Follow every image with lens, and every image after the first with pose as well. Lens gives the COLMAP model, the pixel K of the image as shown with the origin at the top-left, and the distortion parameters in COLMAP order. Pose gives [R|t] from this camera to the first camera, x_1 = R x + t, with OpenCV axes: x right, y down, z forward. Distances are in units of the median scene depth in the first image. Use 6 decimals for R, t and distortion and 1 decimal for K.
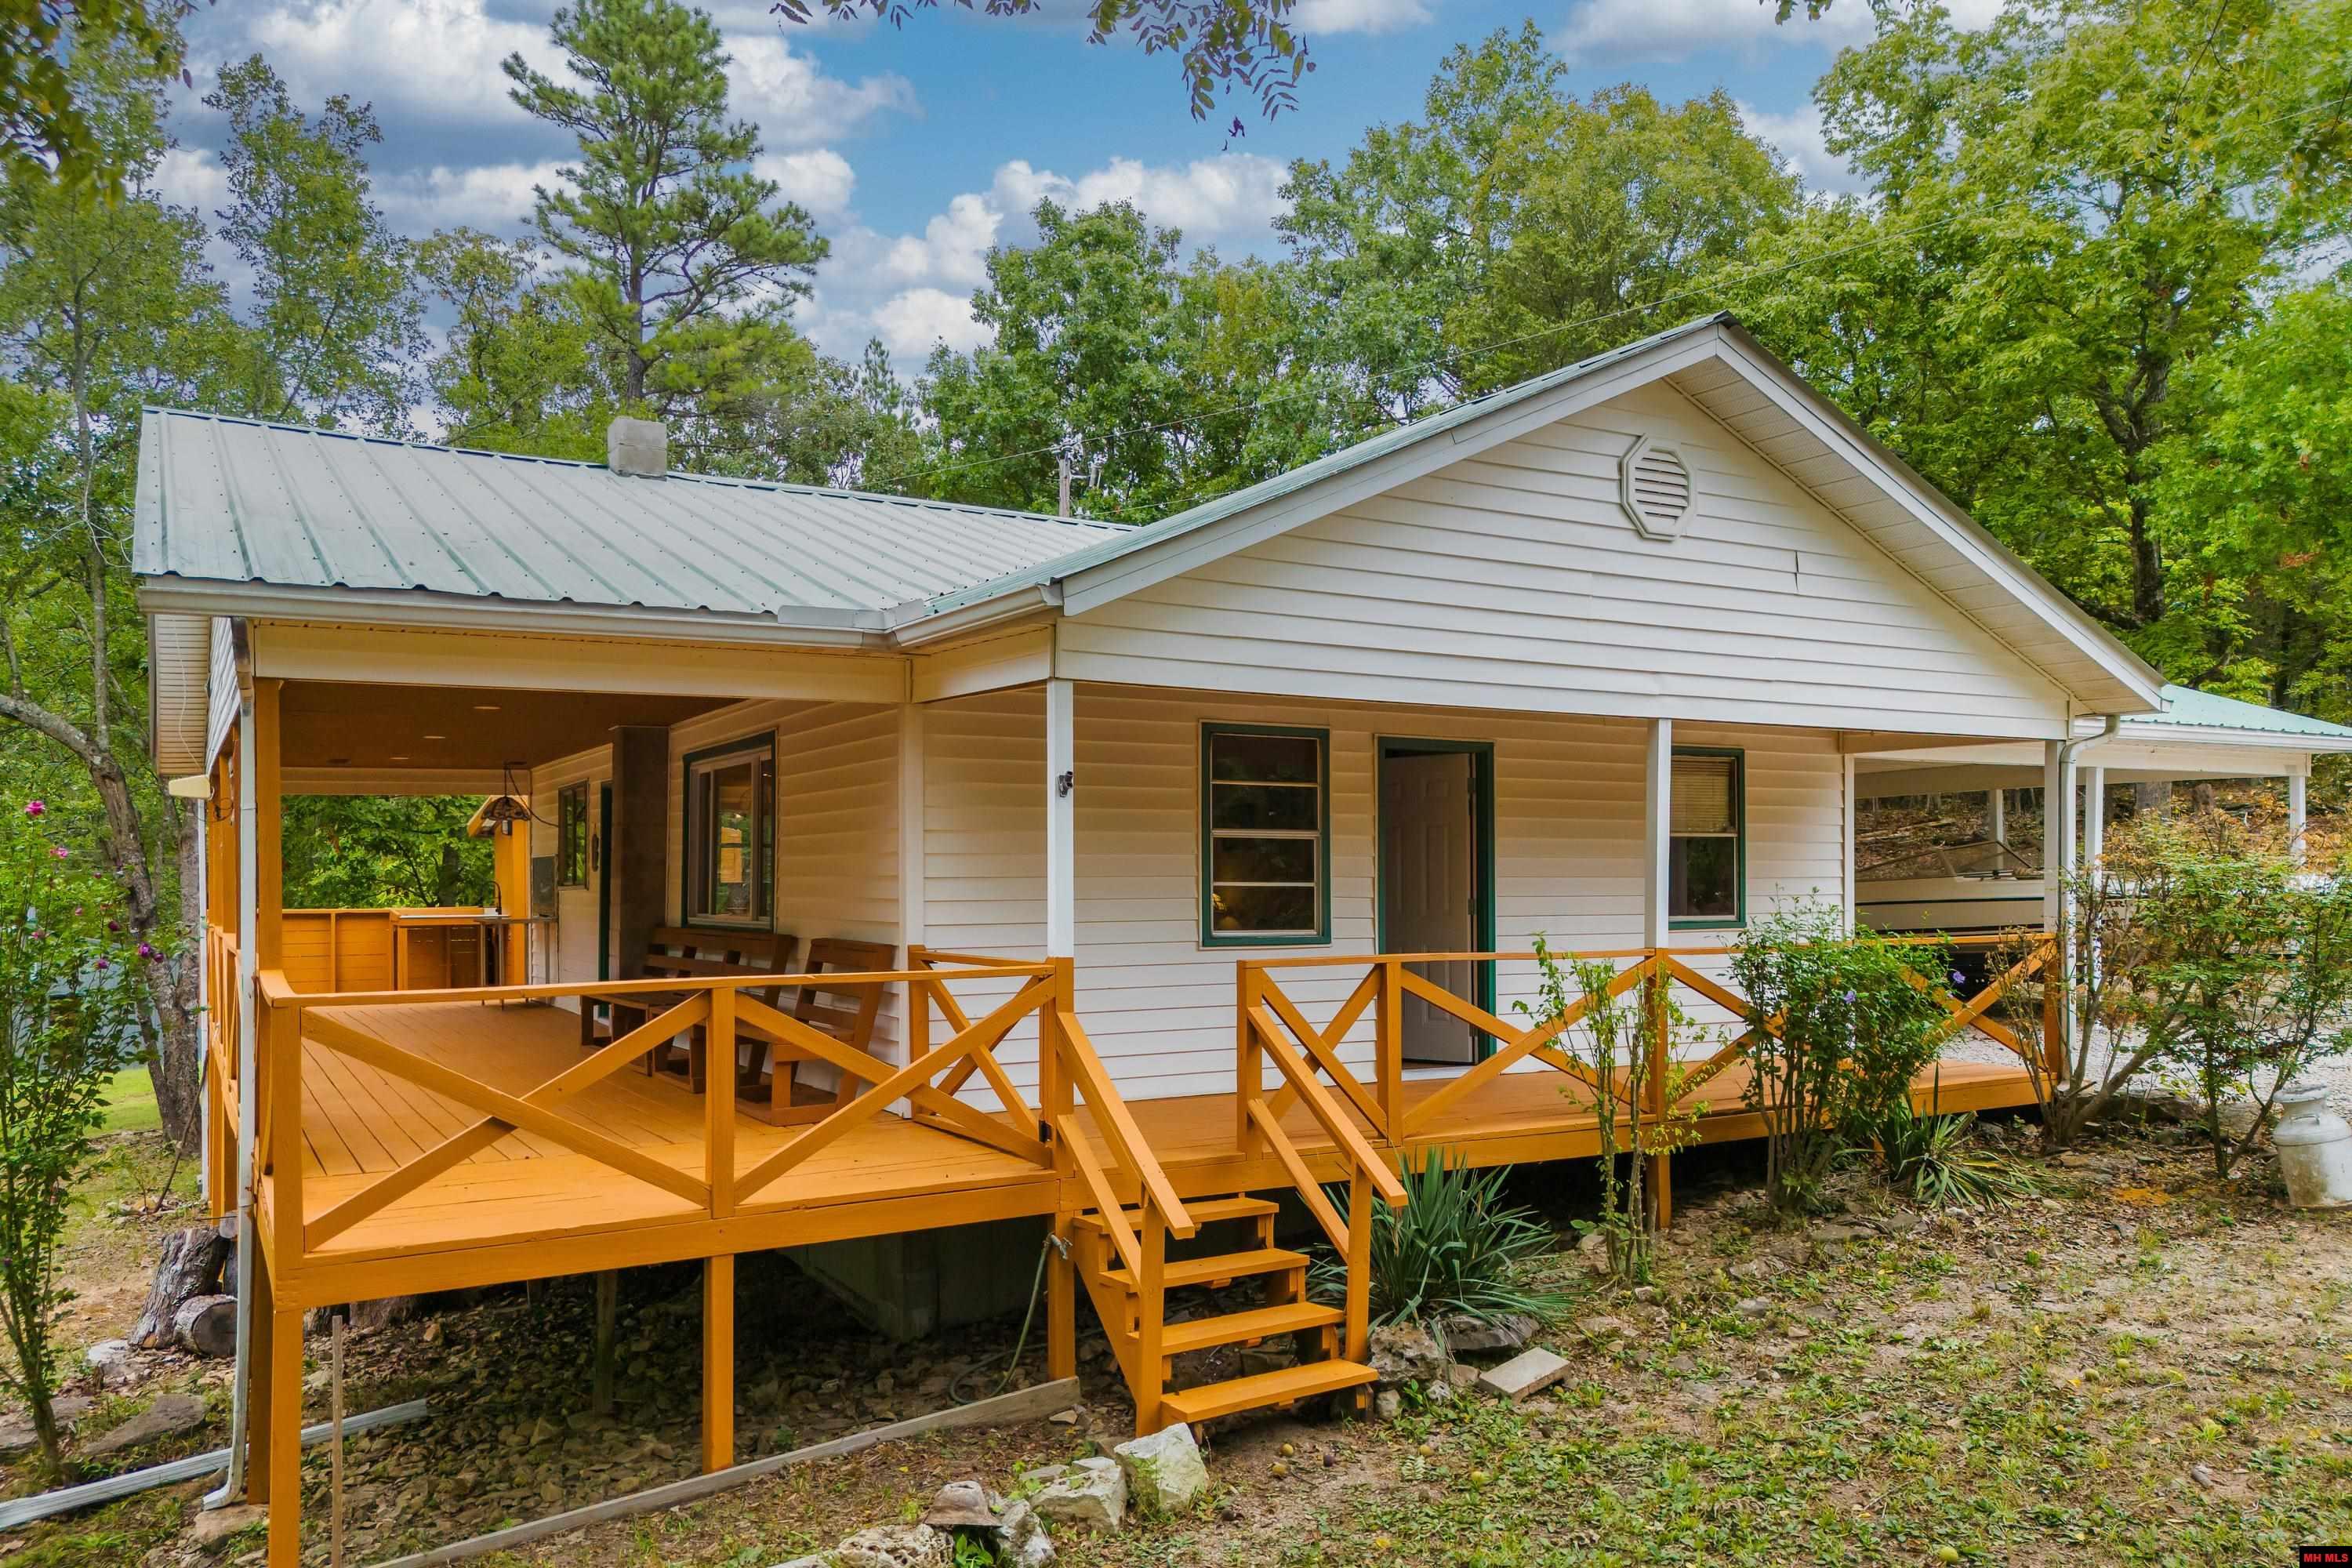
lens RADIAL K [[1717.3, 0, 1184.4], [0, 1717.3, 871.7], [0, 0, 1]] dist [0.053545, -0.048605]
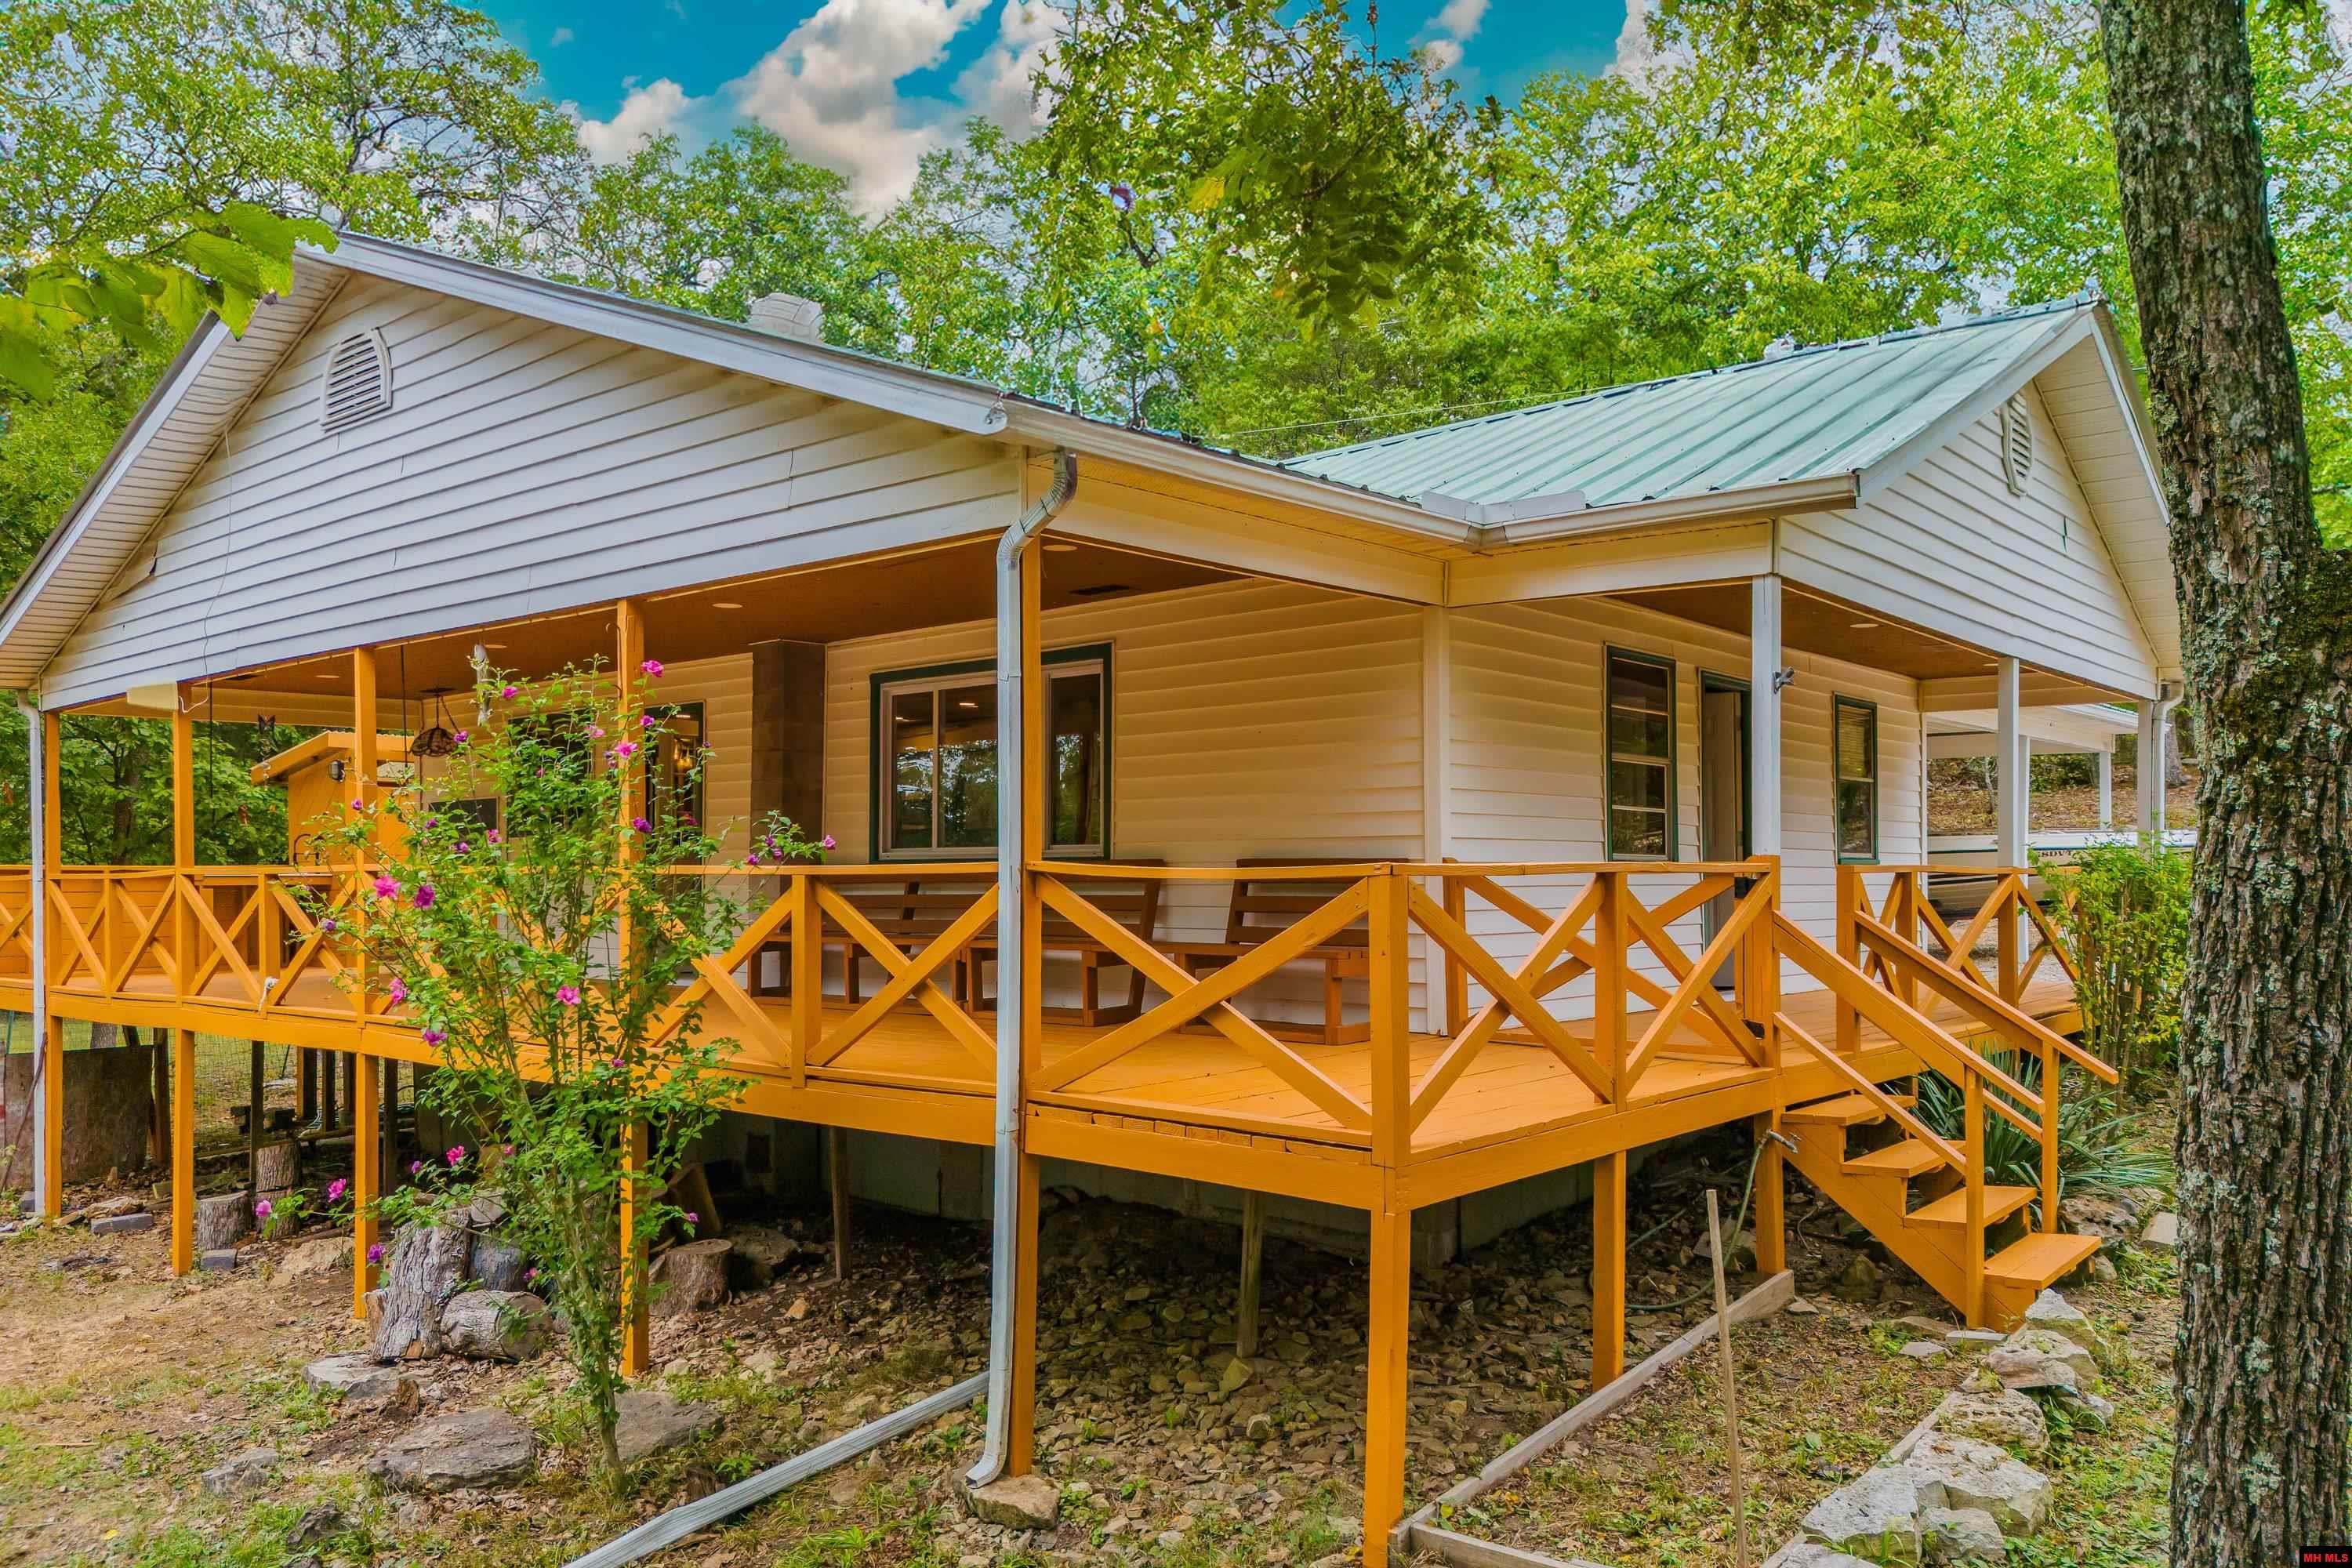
lens RADIAL K [[1717.3, 0, 1184.4], [0, 1717.3, 871.7], [0, 0, 1]] dist [0.053545, -0.048605]
pose [[0.948182, 0.002121, 0.317720, -0.603498], [-0.001909, 0.999998, -0.000977, 0.052146], [-0.317721, 0.000320, 0.948184, 0.129543]]
